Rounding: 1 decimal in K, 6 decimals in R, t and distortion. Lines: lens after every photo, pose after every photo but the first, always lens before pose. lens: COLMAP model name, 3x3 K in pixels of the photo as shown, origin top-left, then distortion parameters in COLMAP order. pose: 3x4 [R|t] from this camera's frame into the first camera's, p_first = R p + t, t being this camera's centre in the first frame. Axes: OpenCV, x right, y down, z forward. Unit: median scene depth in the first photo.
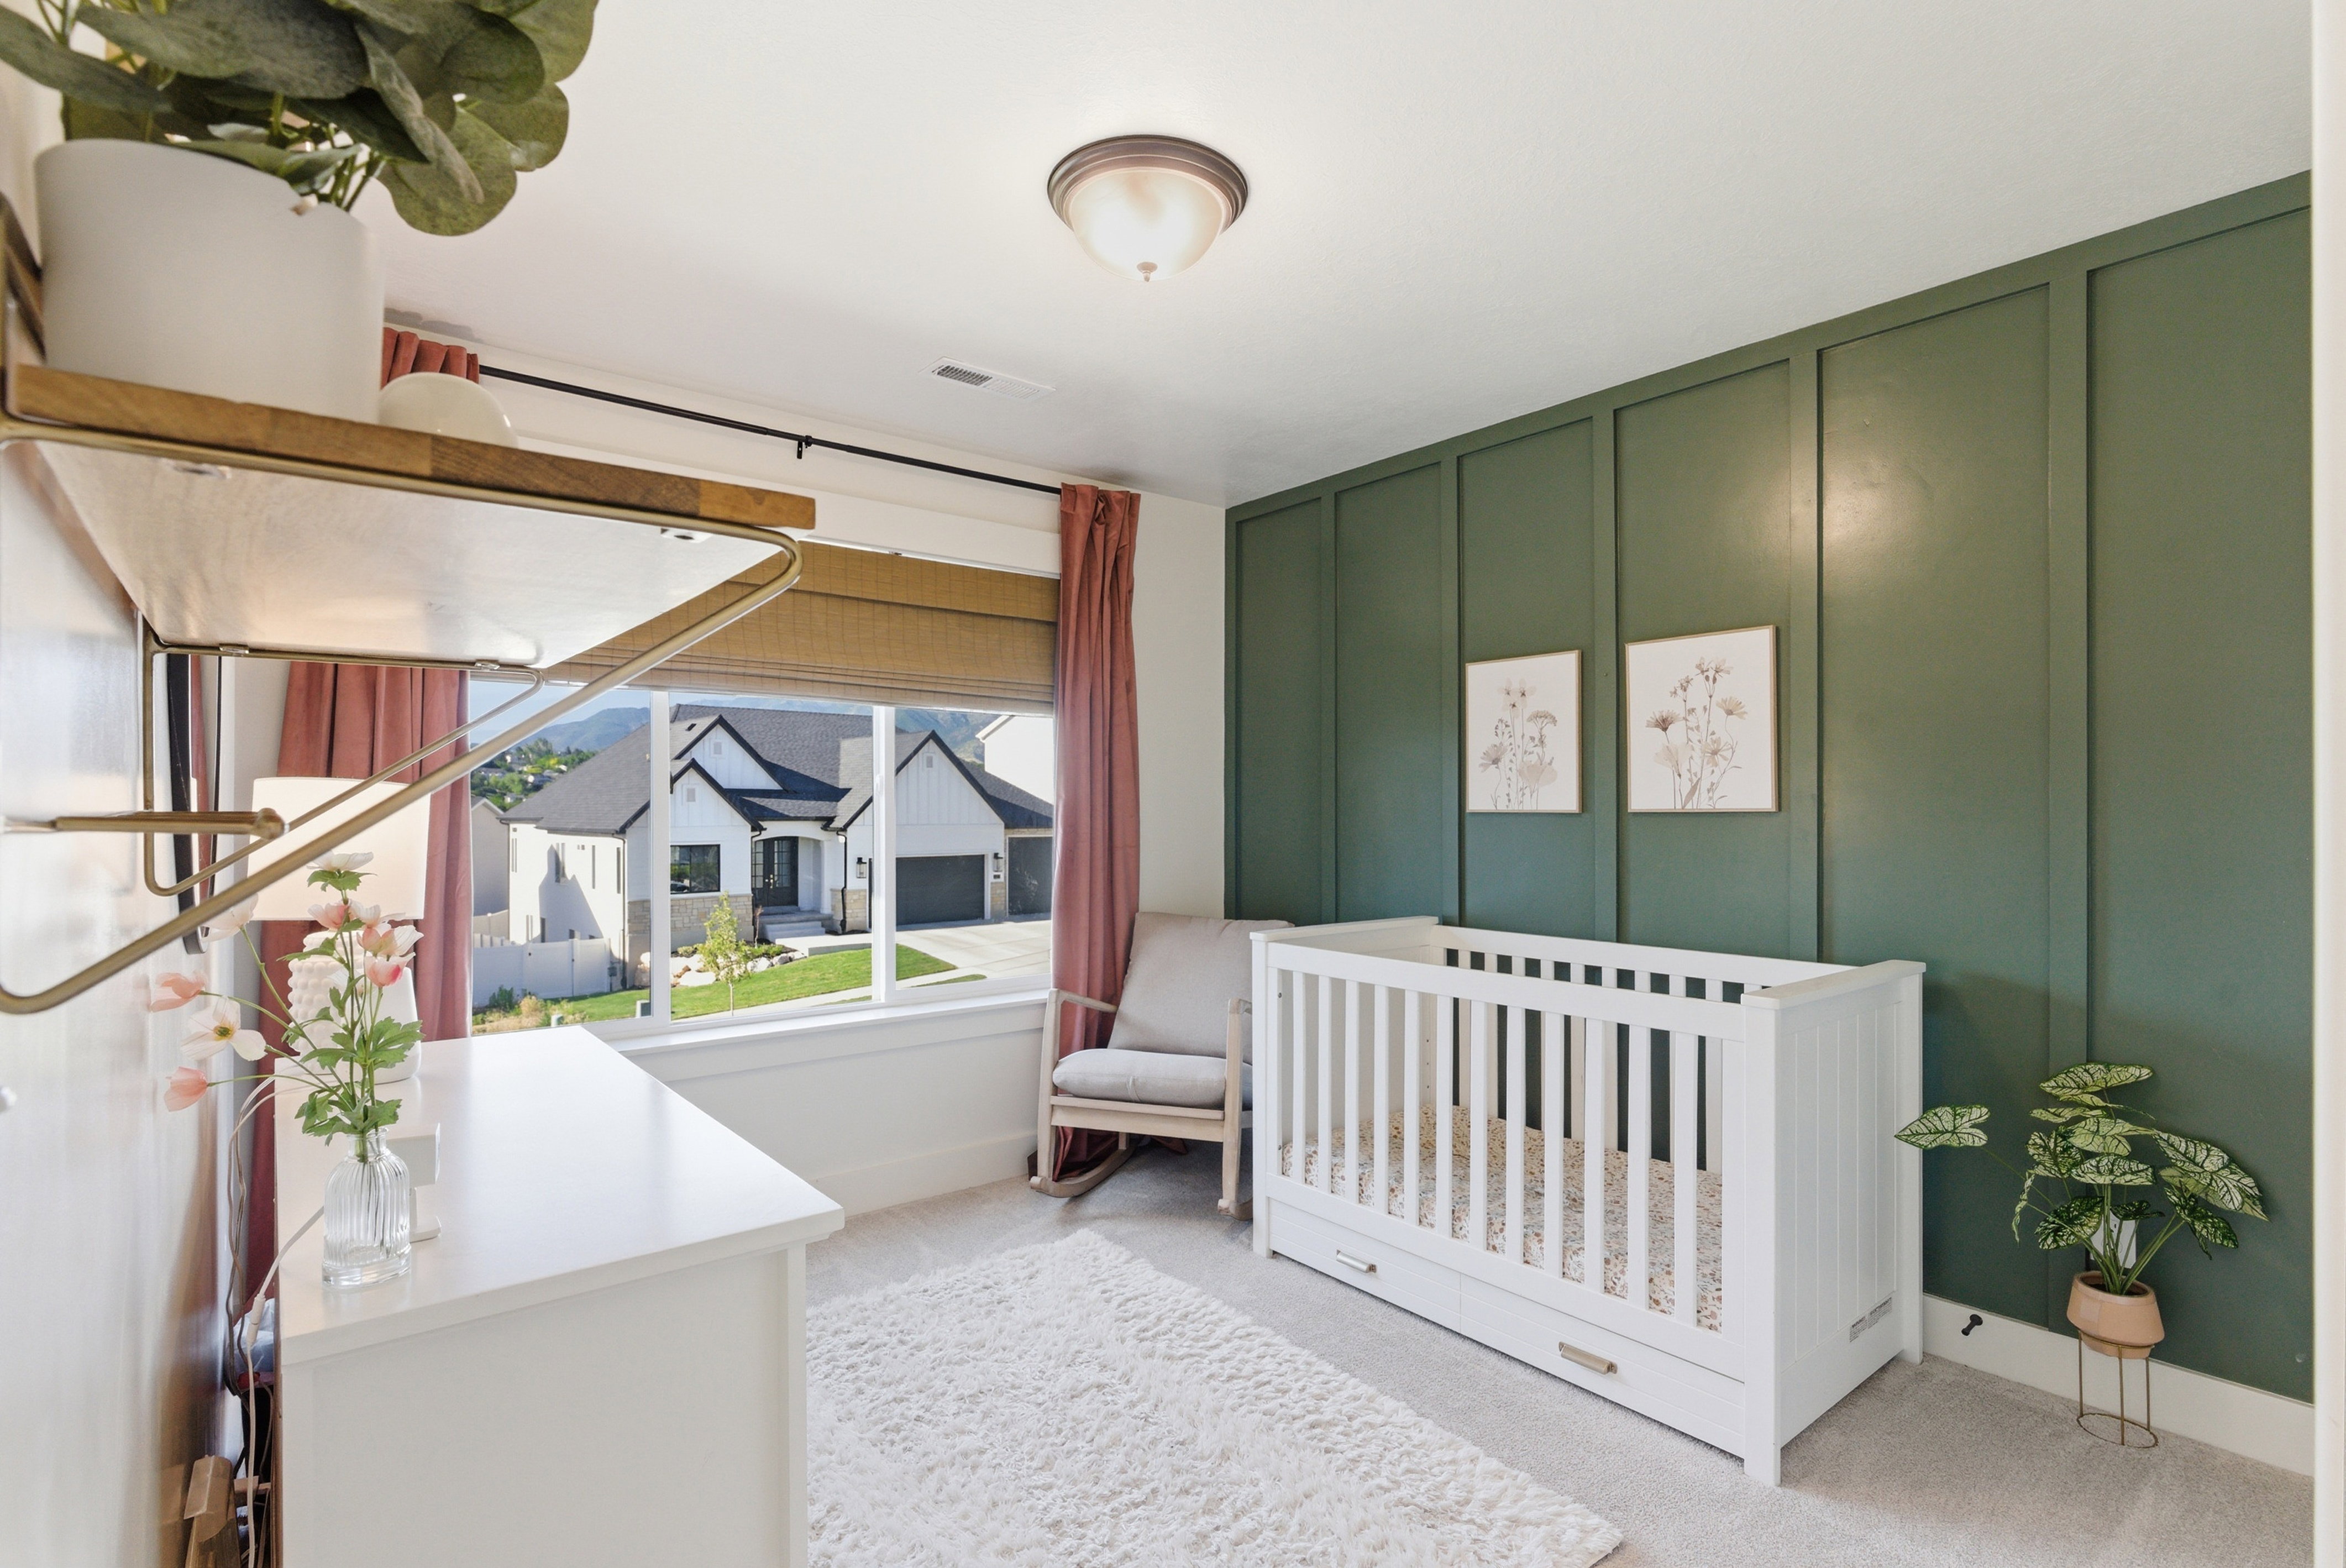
lens RADIAL K [[1134.8, 0, 1171.7], [0, 1134.8, 800.3], [0, 0, 1]] dist [-0.006110, -0.000254]
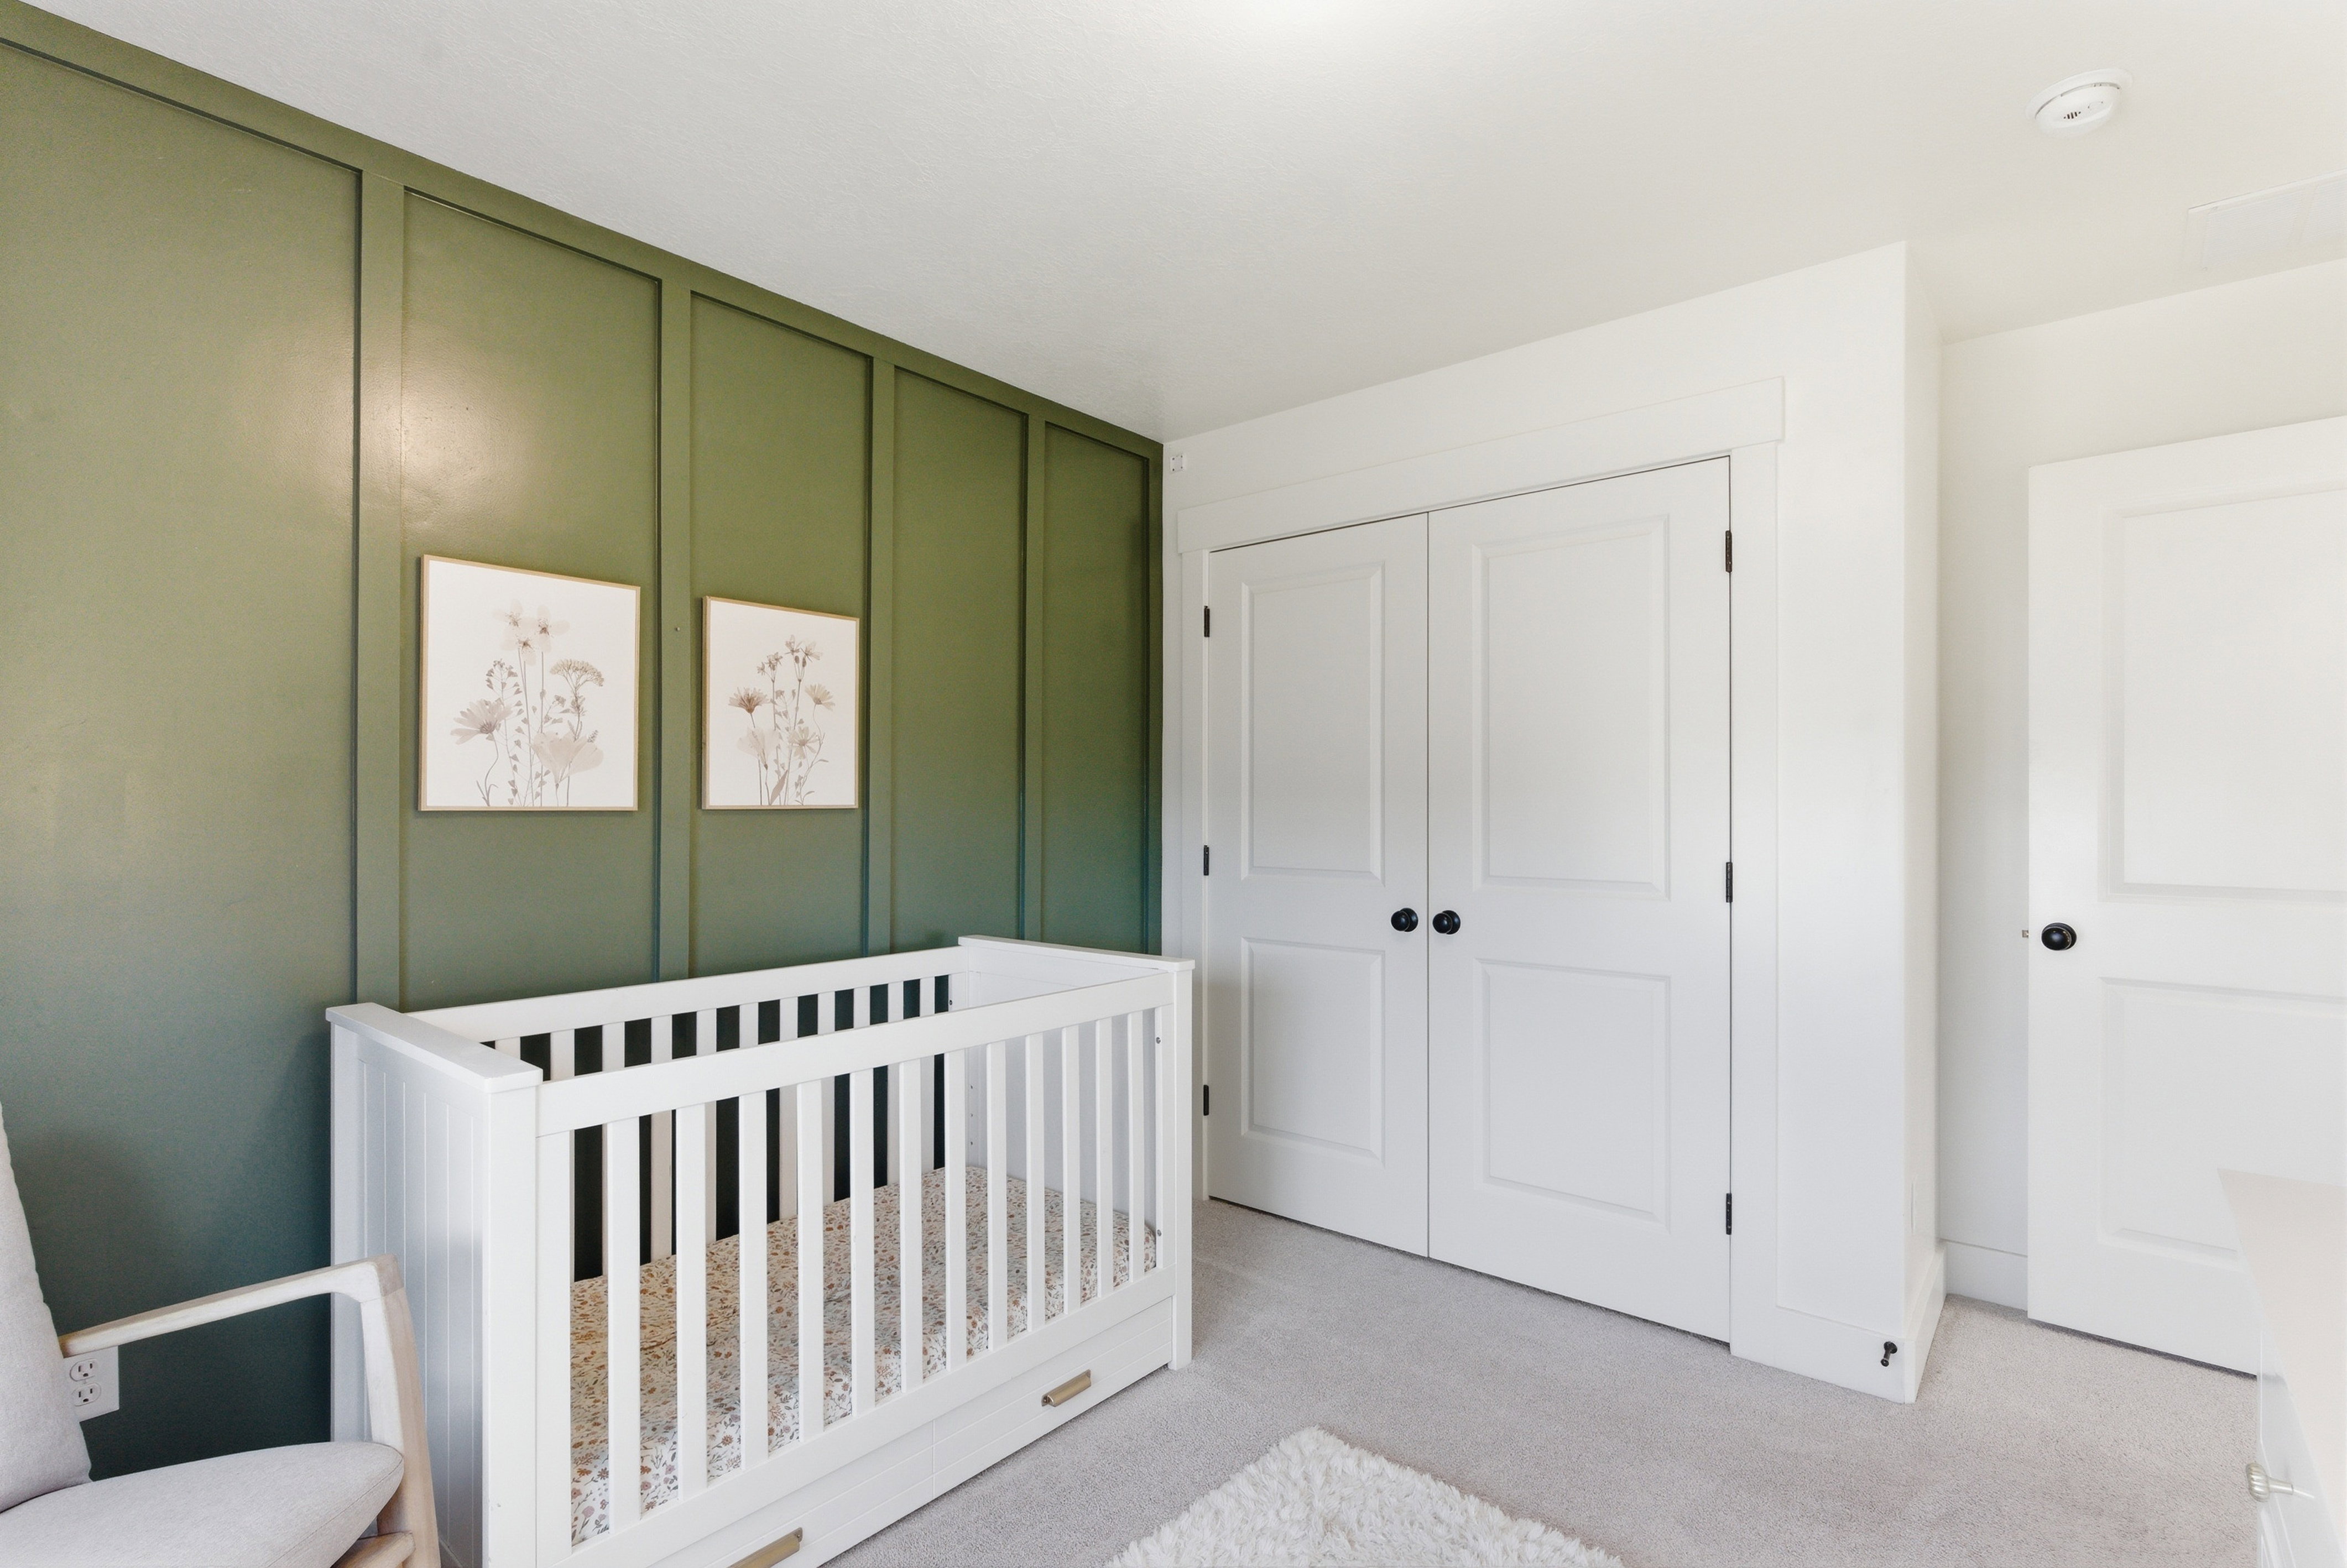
lens RADIAL K [[1135.1, 0, 1170.8], [0, 1135.1, 790.5], [0, 0, 1]] dist [-0.006110, -0.000254]
pose [[-0.230009, 0.011875, 0.973116, -0.446979], [-0.007791, 0.999871, -0.014043, 0.005792], [-0.973157, -0.010811, -0.229887, 0.879041]]
